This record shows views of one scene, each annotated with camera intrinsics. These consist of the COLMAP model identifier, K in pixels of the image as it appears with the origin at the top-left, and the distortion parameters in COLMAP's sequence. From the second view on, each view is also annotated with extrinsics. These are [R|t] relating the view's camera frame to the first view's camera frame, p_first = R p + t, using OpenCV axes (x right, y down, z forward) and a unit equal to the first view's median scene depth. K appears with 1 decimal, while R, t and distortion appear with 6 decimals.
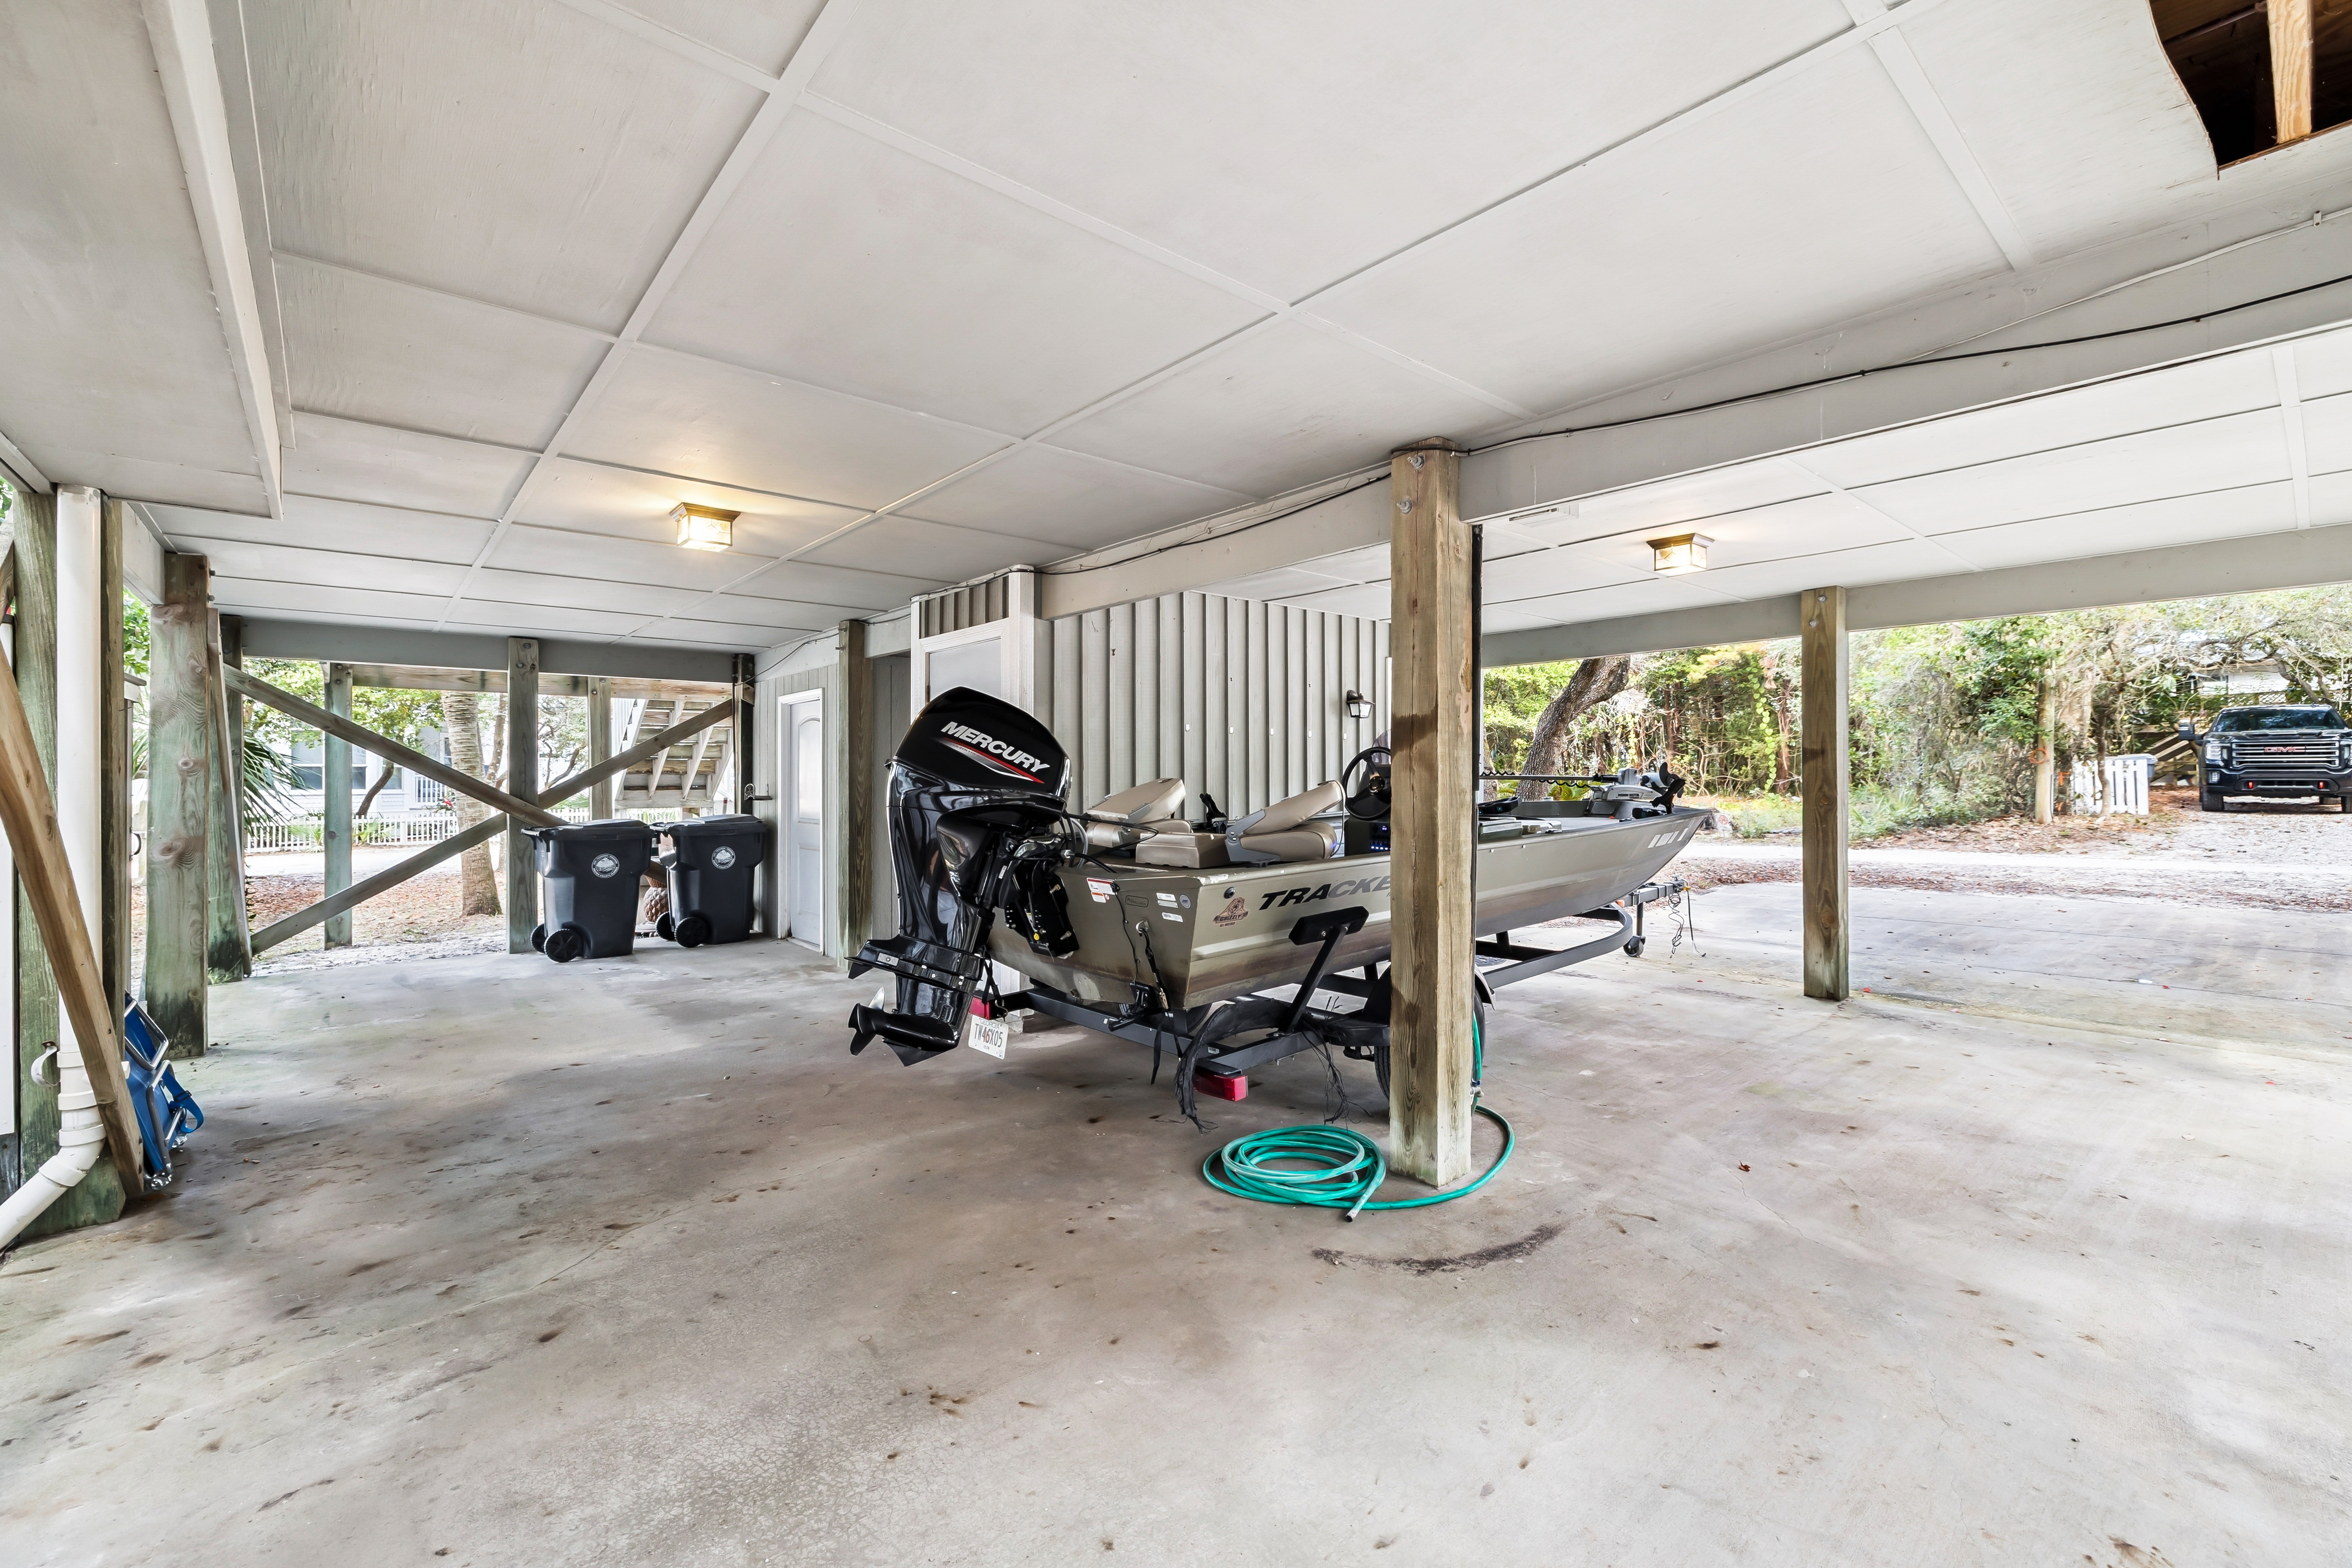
lens RADIAL K [[992.1, 0, 1175.7], [0, 992.1, 780.6], [0, 0, 1]] dist [-0.003028, 0.000064]
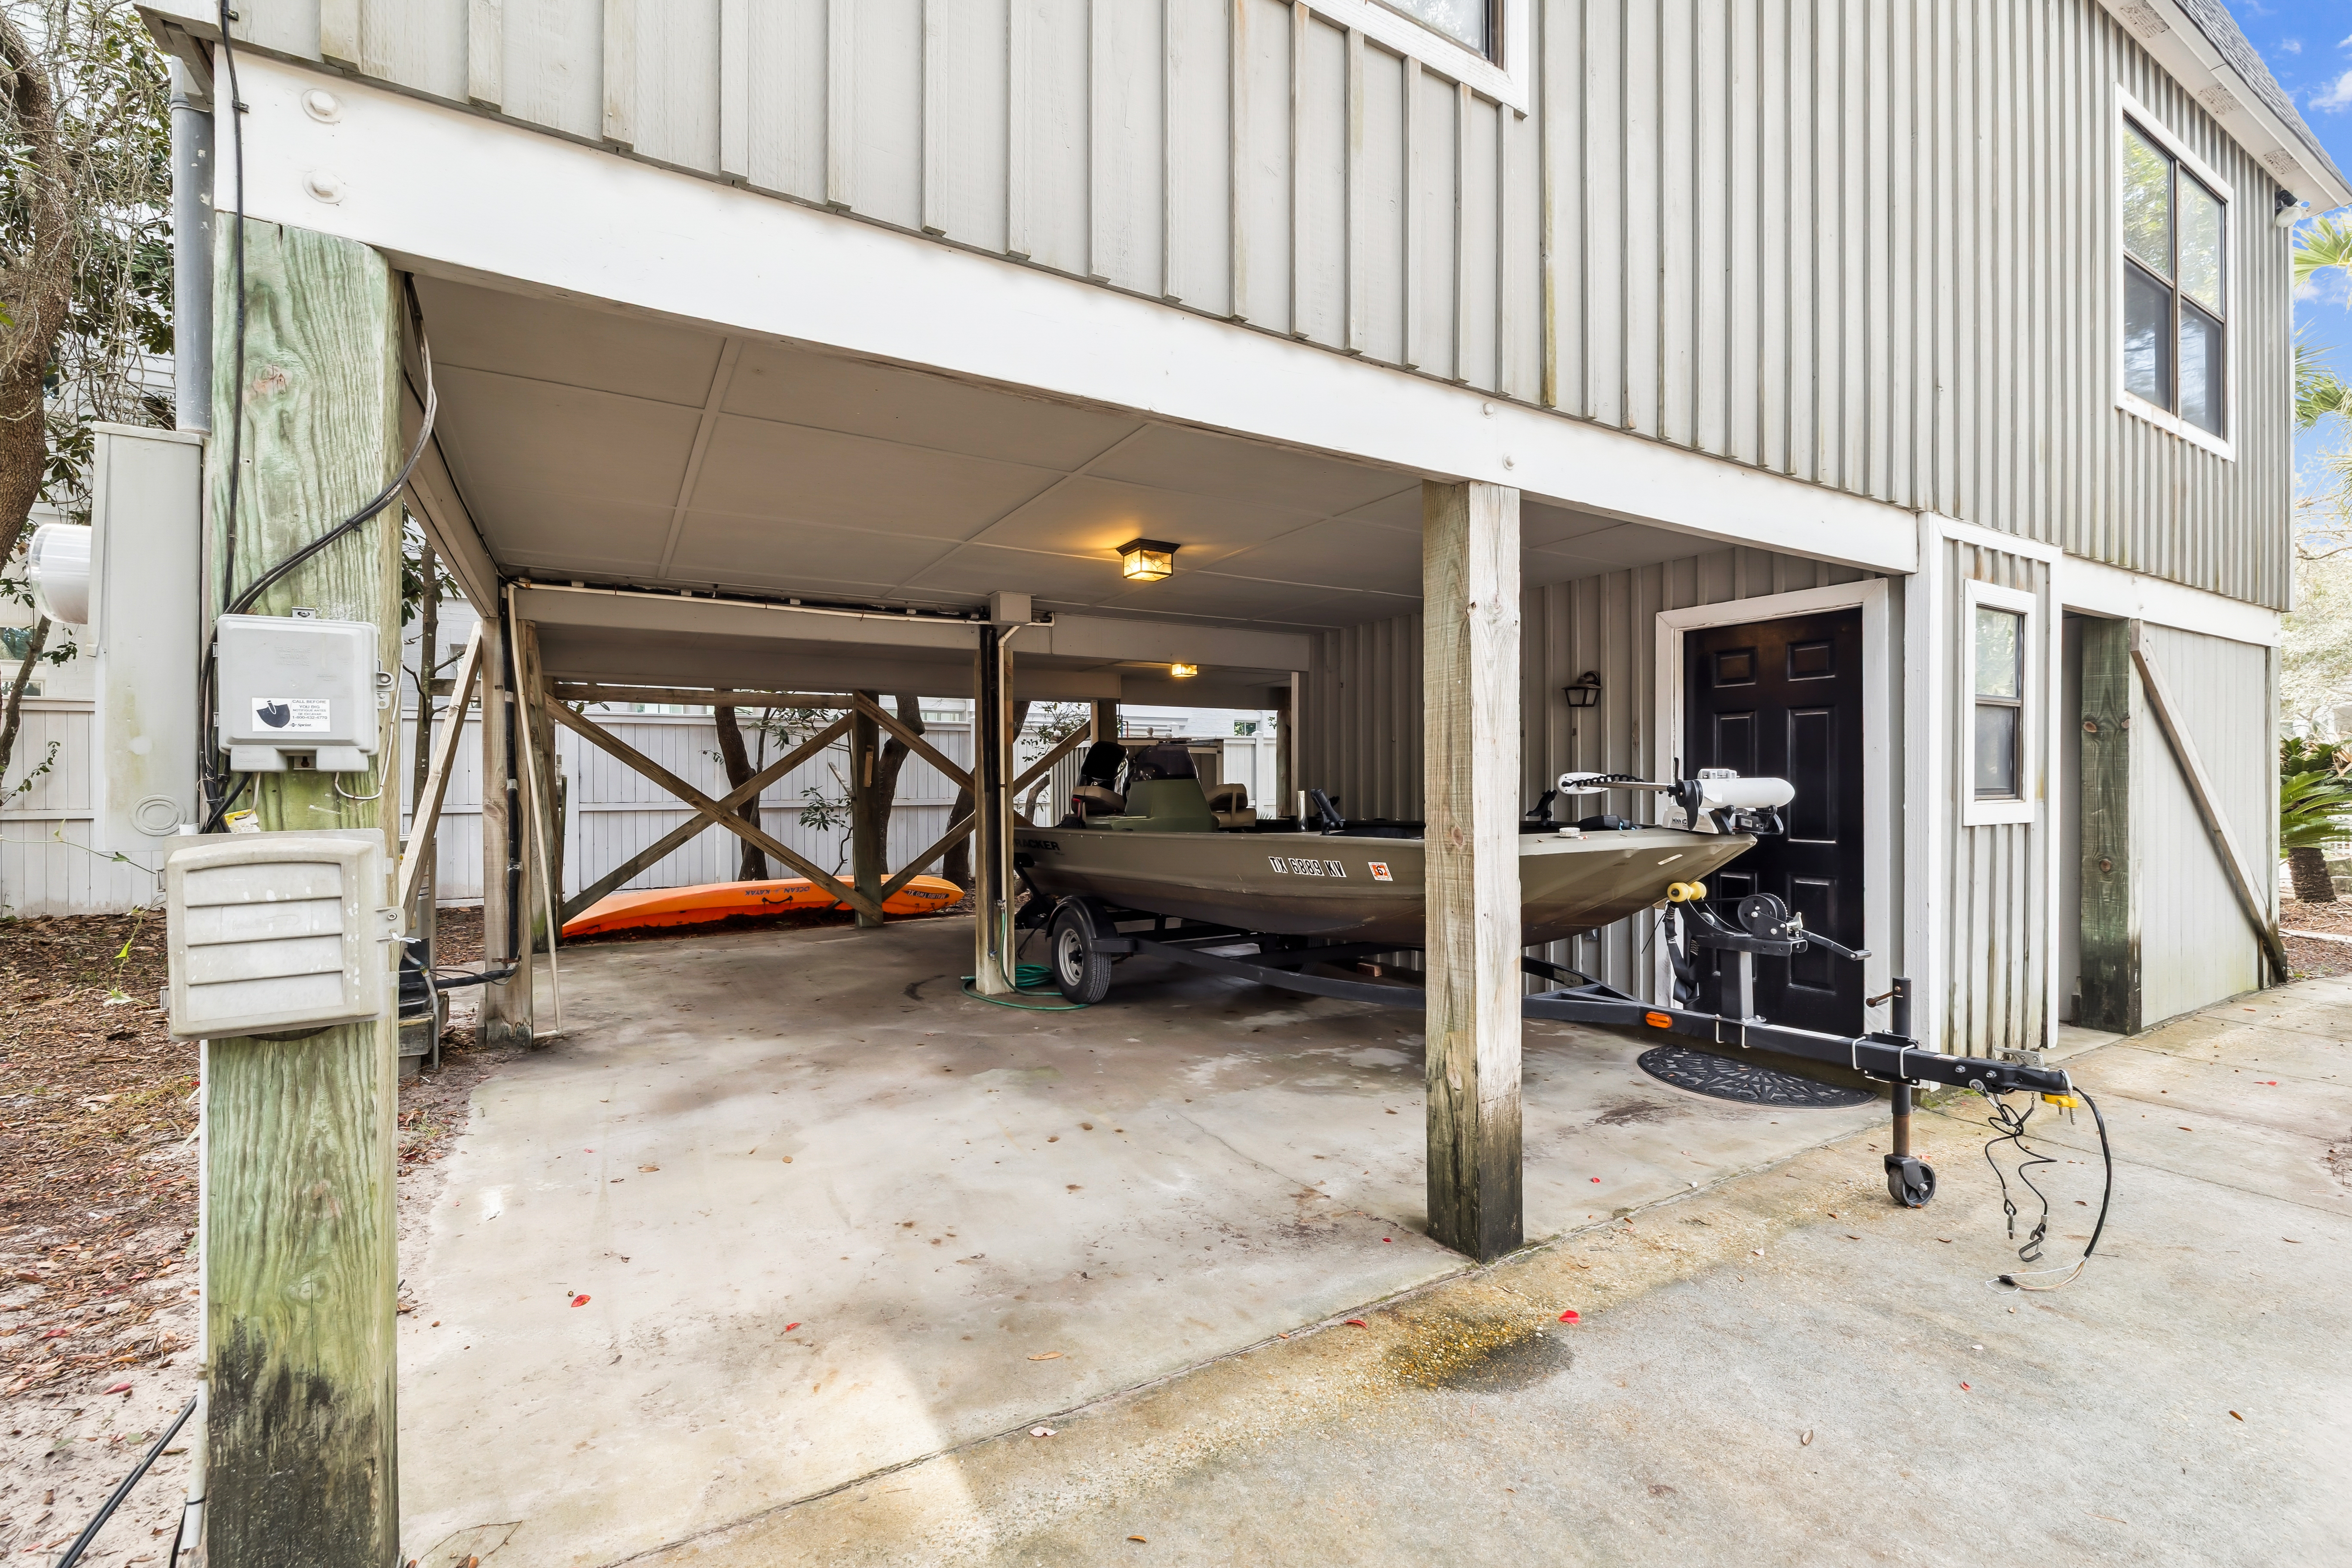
lens RADIAL K [[992.1, 0, 1172.7], [0, 992.1, 770.8], [0, 0, 1]] dist [-0.003028, 0.000064]
pose [[-0.173959, 0.009190, -0.984710, 1.980952], [0.002214, 0.999958, 0.008942, -0.042812], [0.984750, -0.000624, -0.173972, 1.591716]]
